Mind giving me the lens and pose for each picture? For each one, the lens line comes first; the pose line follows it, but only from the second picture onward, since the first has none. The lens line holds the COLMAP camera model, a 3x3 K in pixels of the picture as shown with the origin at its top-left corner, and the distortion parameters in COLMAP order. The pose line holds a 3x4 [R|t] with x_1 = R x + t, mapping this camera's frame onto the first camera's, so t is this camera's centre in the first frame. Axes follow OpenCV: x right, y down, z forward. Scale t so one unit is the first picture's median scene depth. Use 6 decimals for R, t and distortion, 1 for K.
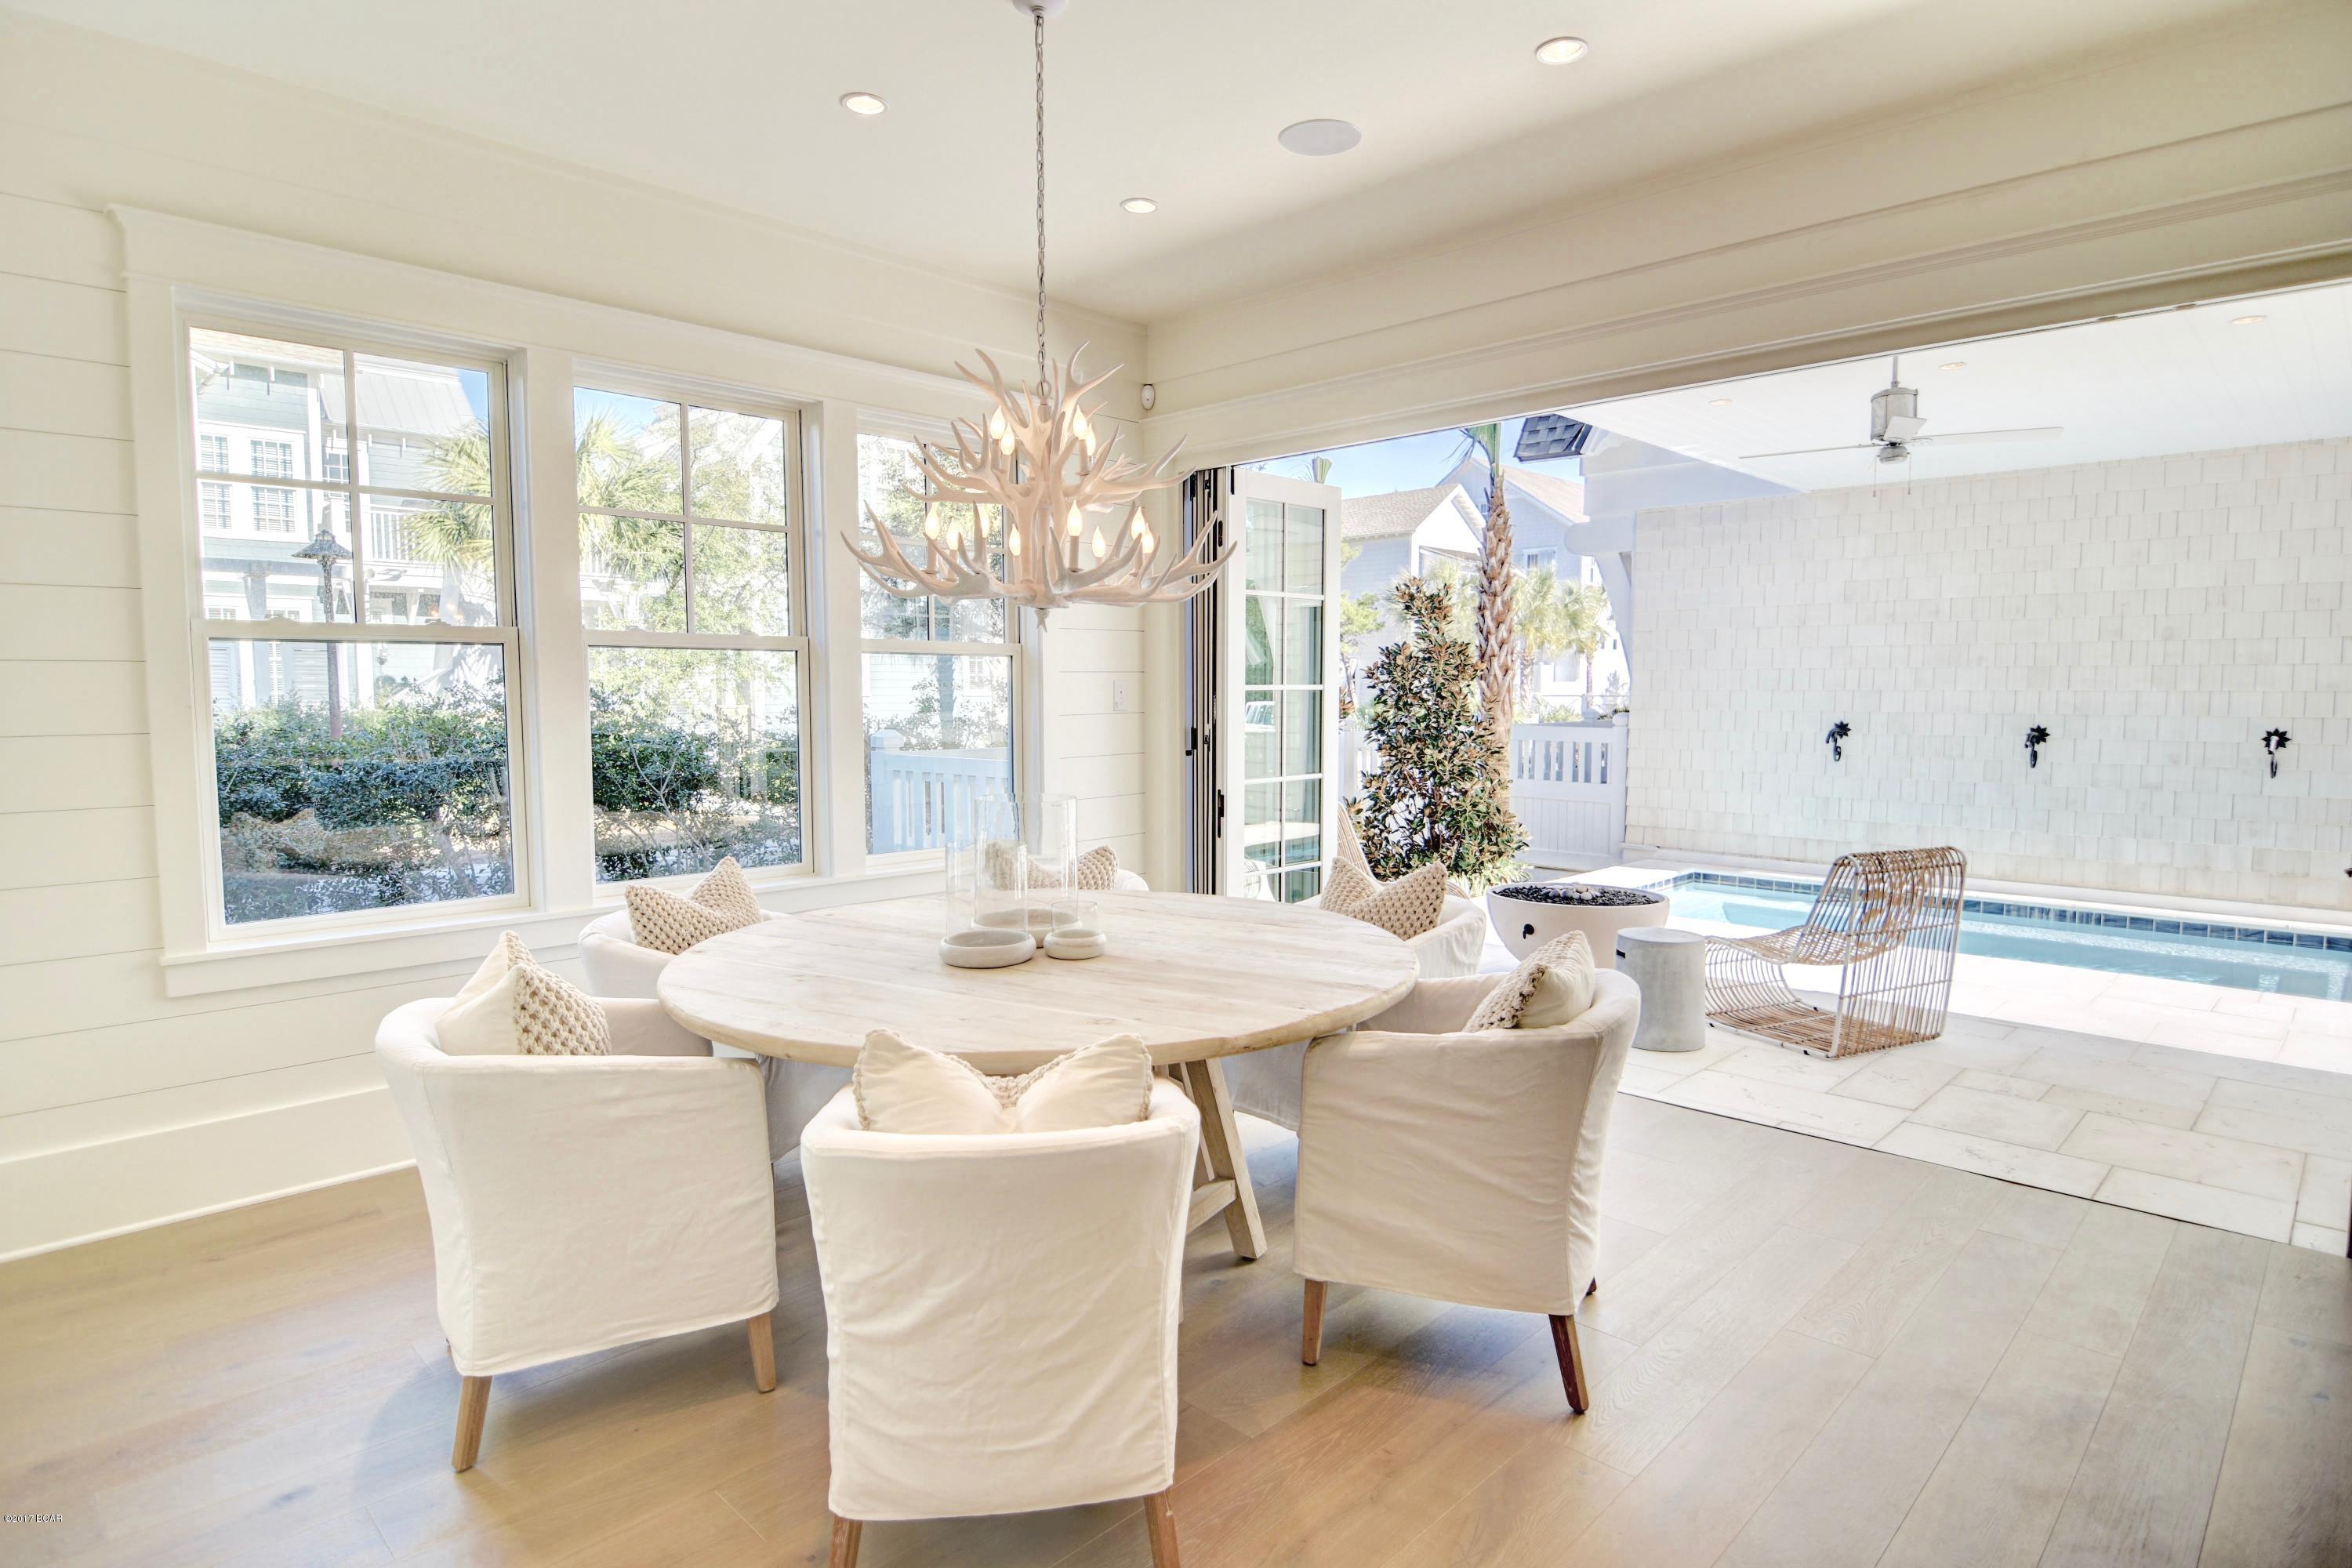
lens RADIAL K [[1248.7, 0, 1180.0], [0, 1248.7, 781.2], [0, 0, 1]] dist [-0.014409, -0.001553]
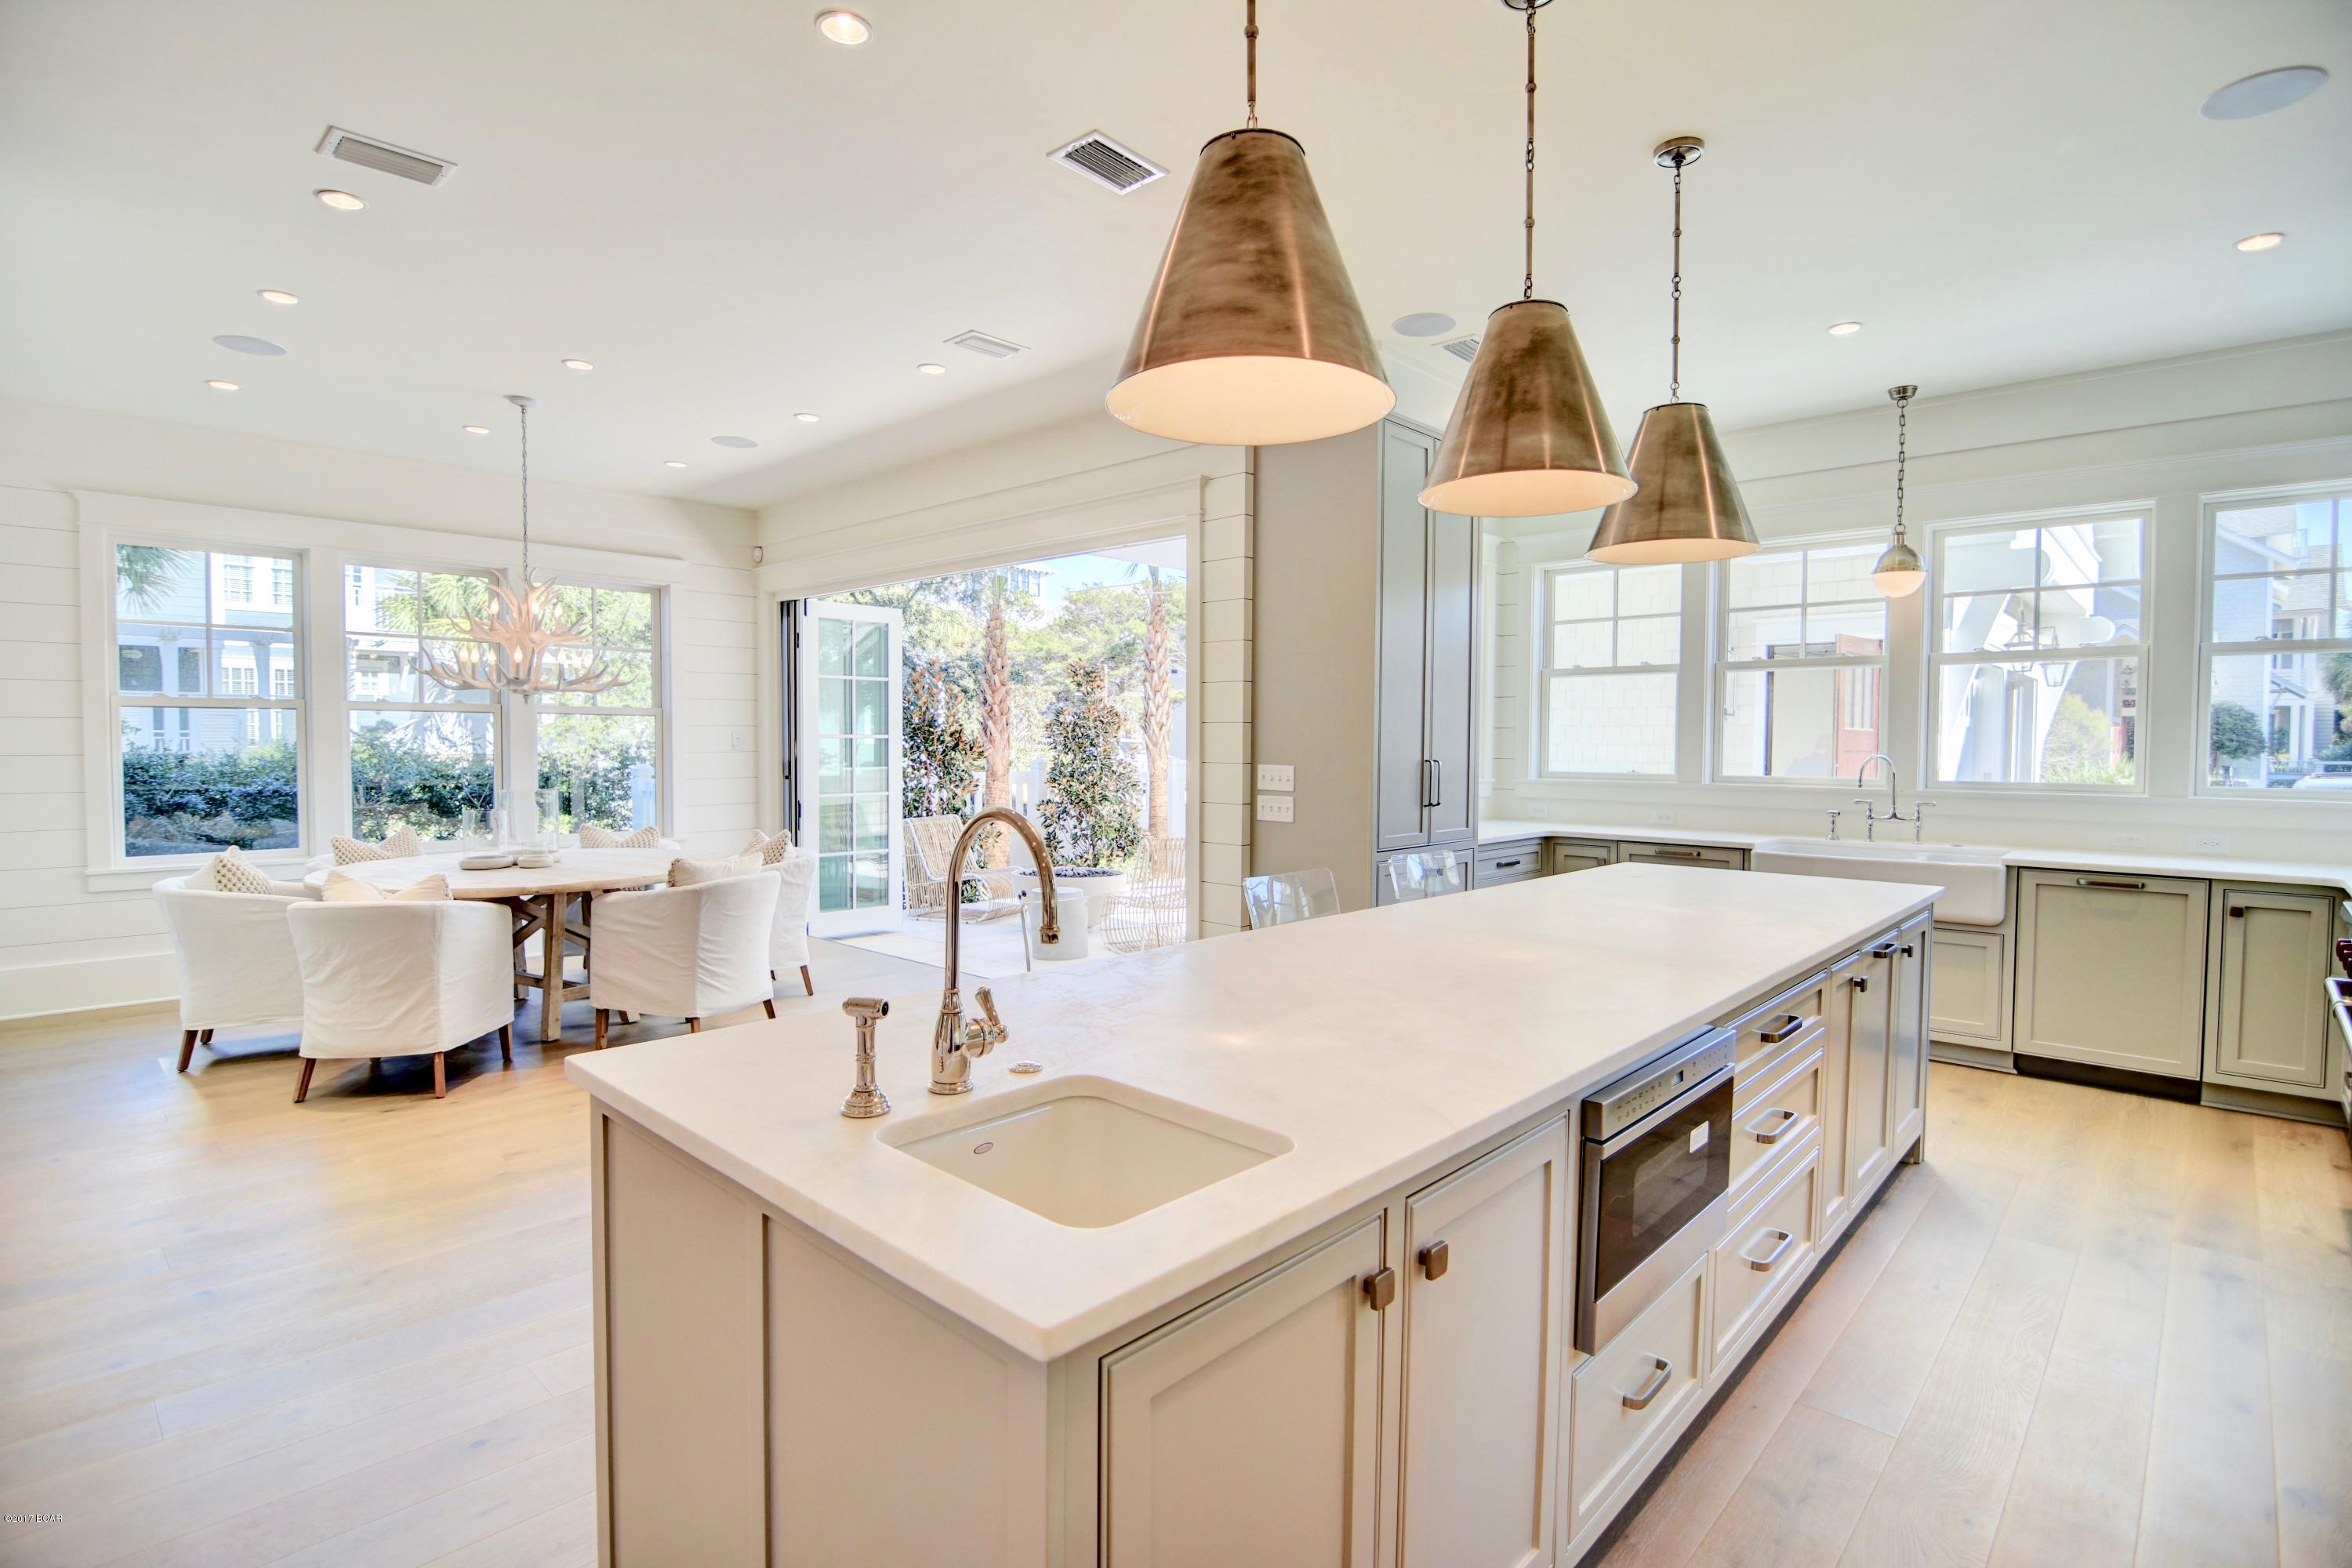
lens RADIAL K [[1124.8, 0, 1182.0], [0, 1124.8, 783.1], [0, 0, 1]] dist [-0.012598, -0.007525]
pose [[0.999631, 0.005884, 0.026530, 0.273346], [-0.004932, 0.999348, -0.035775, 0.019136], [-0.026724, 0.035631, 0.999008, -0.251030]]
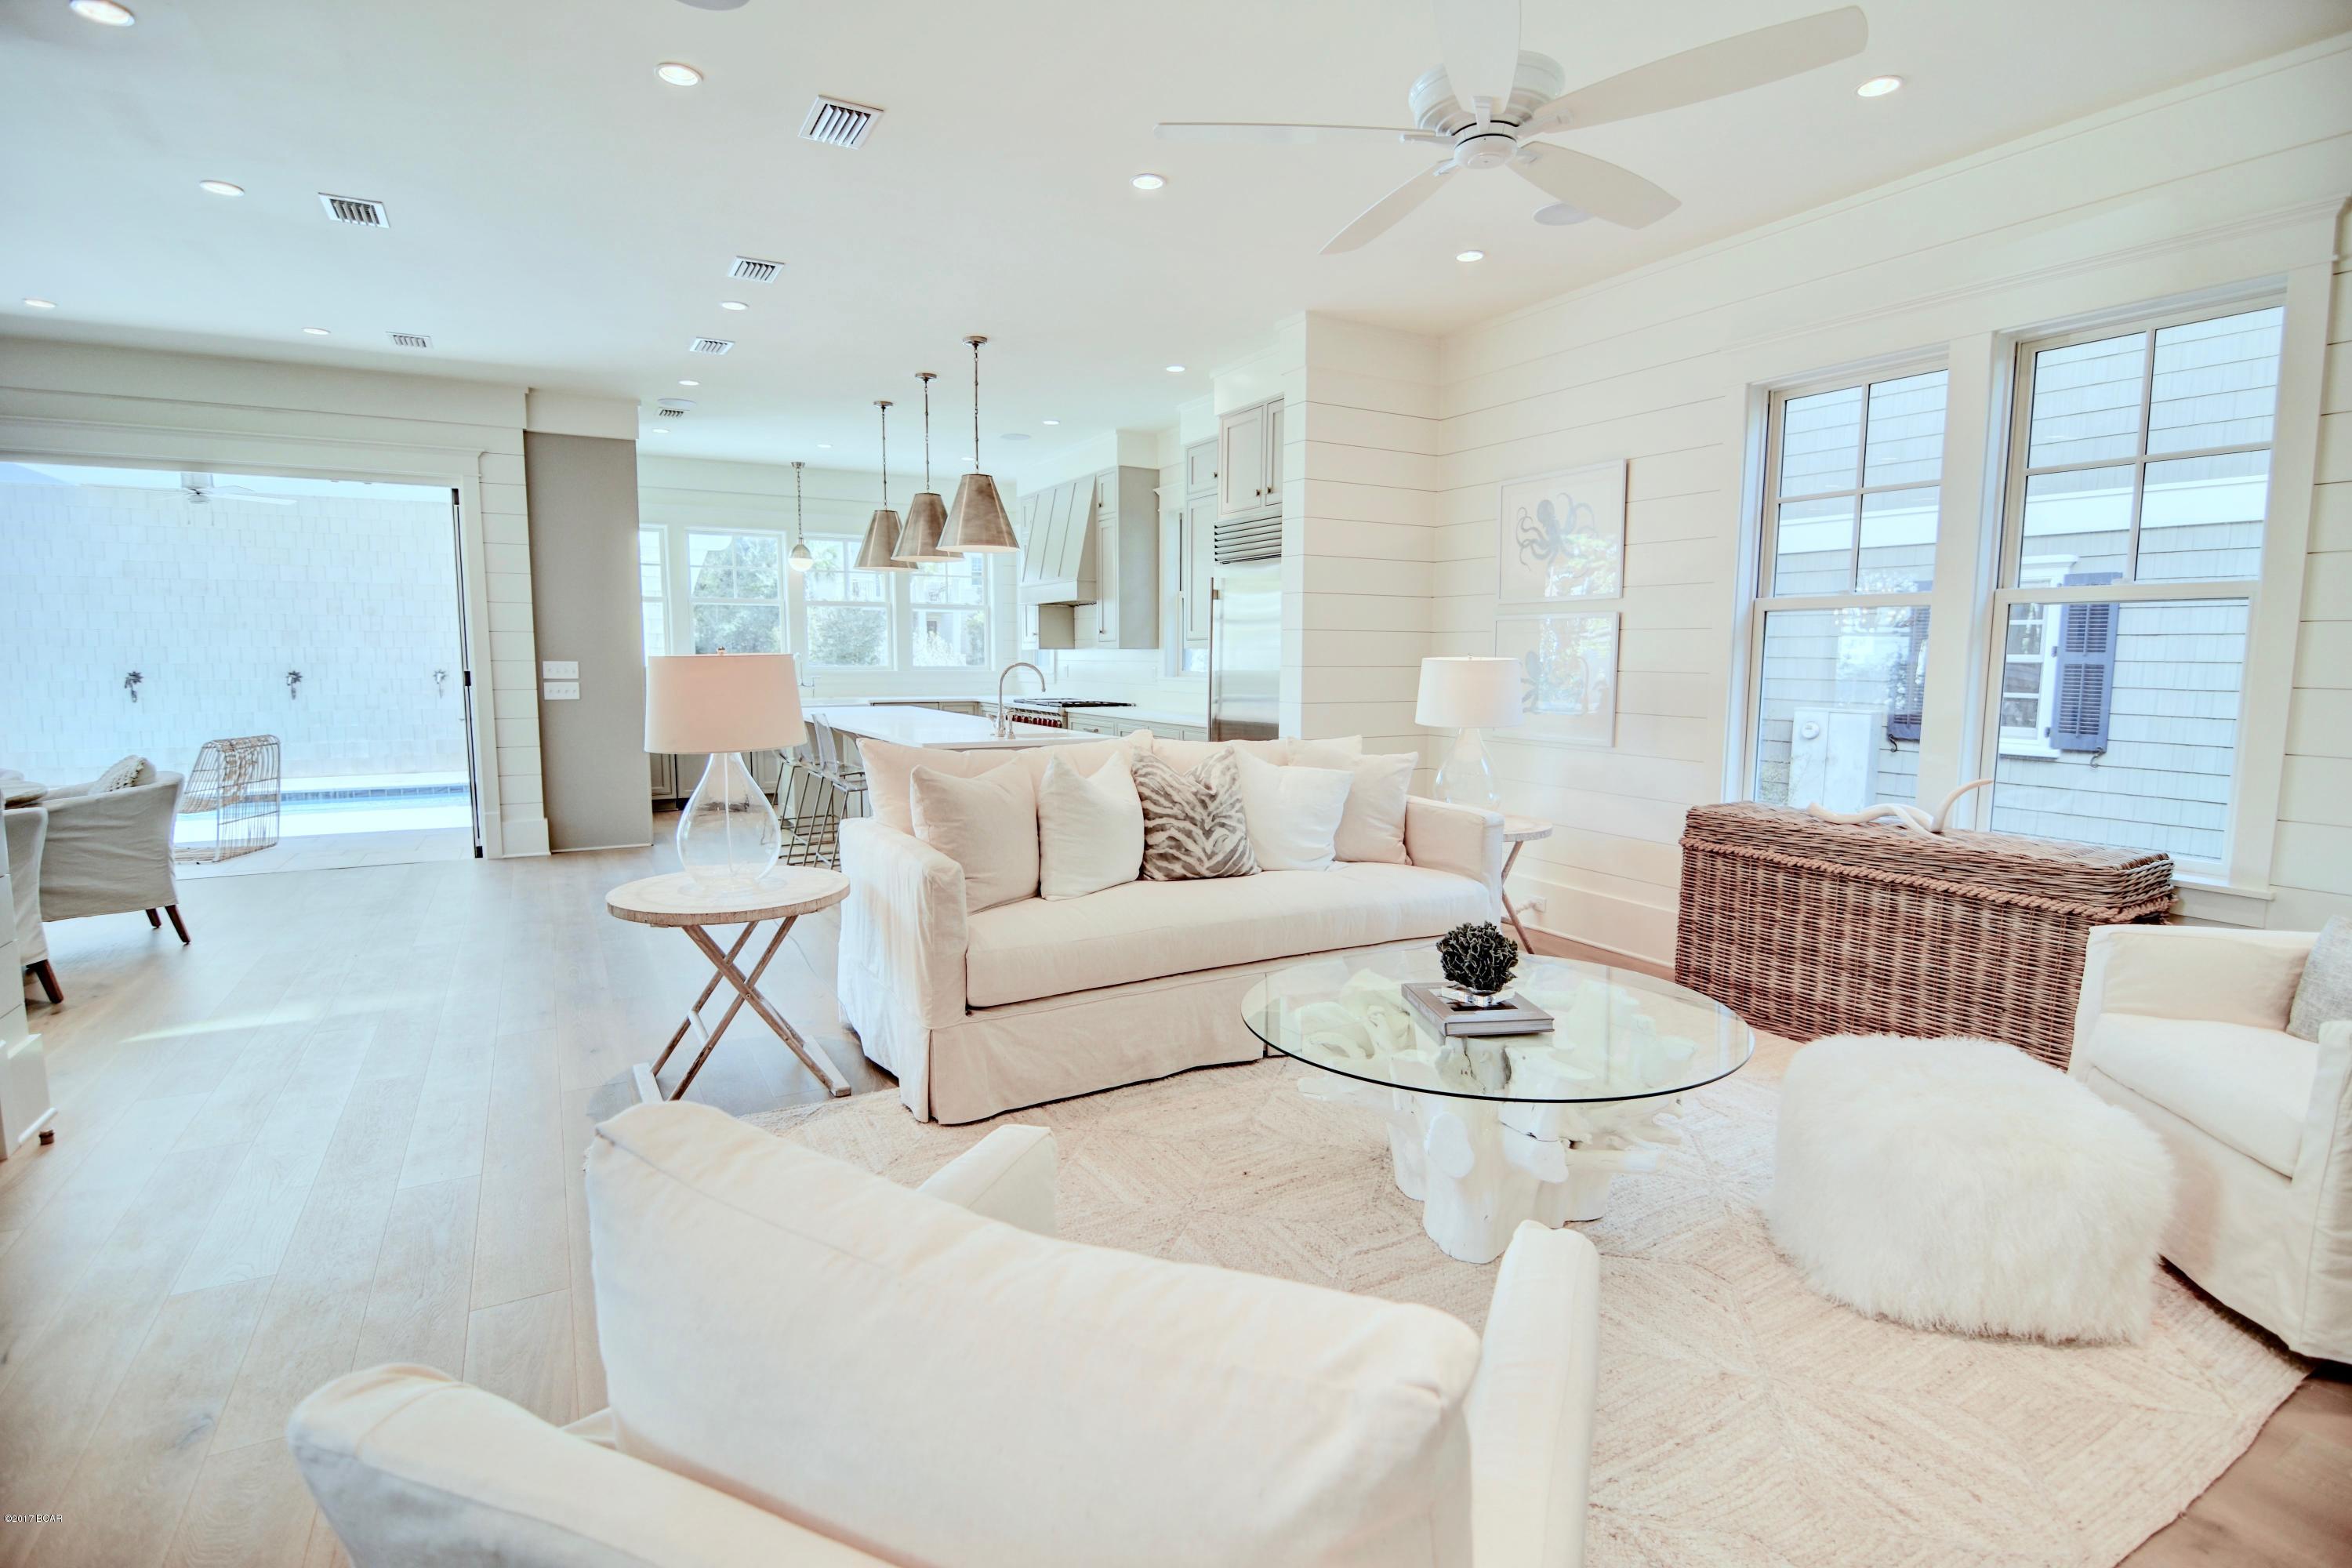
lens RADIAL K [[1124.8, 0, 1182.0], [0, 1124.8, 783.1], [0, 0, 1]] dist [-0.012598, -0.007525]
pose [[0.268642, -0.107232, 0.957253, -0.283646], [0.064070, 0.993573, 0.093320, 0.030267], [-0.961107, 0.036262, 0.273786, -0.347096]]
